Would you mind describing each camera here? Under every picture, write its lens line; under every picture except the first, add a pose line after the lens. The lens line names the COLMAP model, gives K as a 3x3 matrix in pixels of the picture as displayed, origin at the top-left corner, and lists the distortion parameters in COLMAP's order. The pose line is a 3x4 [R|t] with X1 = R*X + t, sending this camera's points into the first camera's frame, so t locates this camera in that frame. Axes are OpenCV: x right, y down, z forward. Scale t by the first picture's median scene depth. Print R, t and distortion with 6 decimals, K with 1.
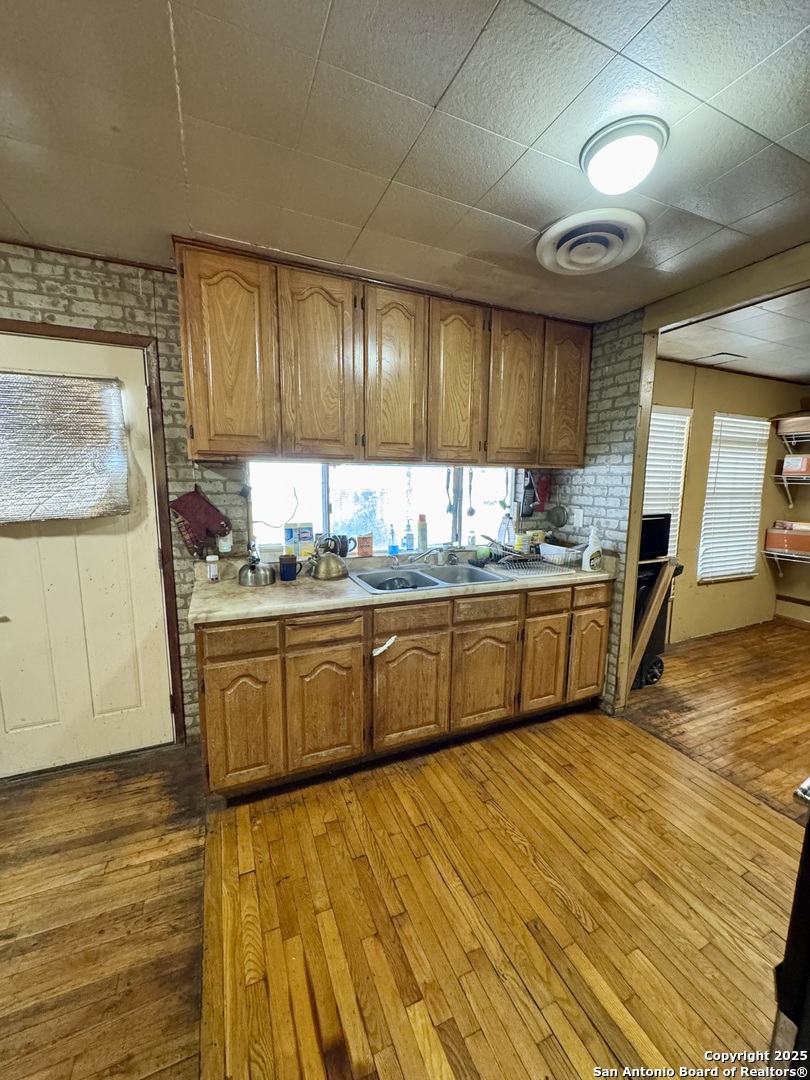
lens RADIAL K [[430.7, 0, 407.7], [0, 430.7, 540.9], [0, 0, 1]] dist [-0.001909, 0.001002]
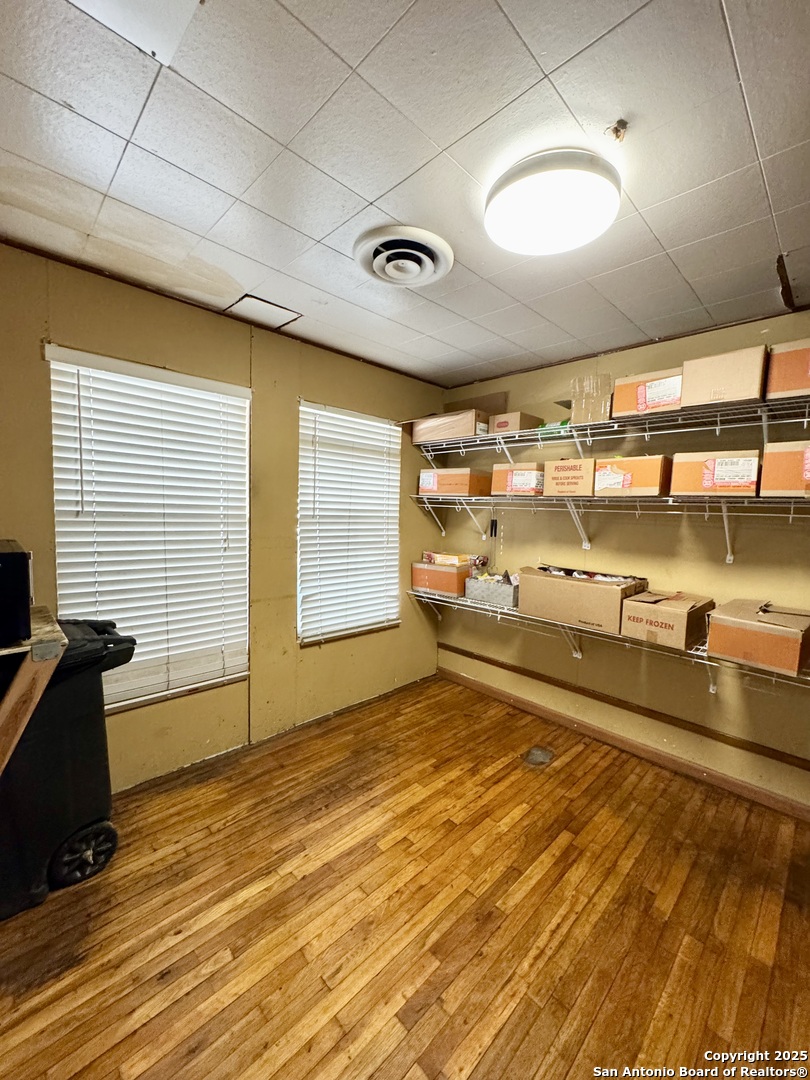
lens RADIAL K [[430.7, 0, 407.1], [0, 430.7, 540.4], [0, 0, 1]] dist [-0.001909, 0.001002]
pose [[0.937115, -0.006646, 0.348957, 0.608738], [0.026300, 0.998321, -0.051615, -0.030637], [-0.348028, 0.057547, 0.935716, 0.288432]]
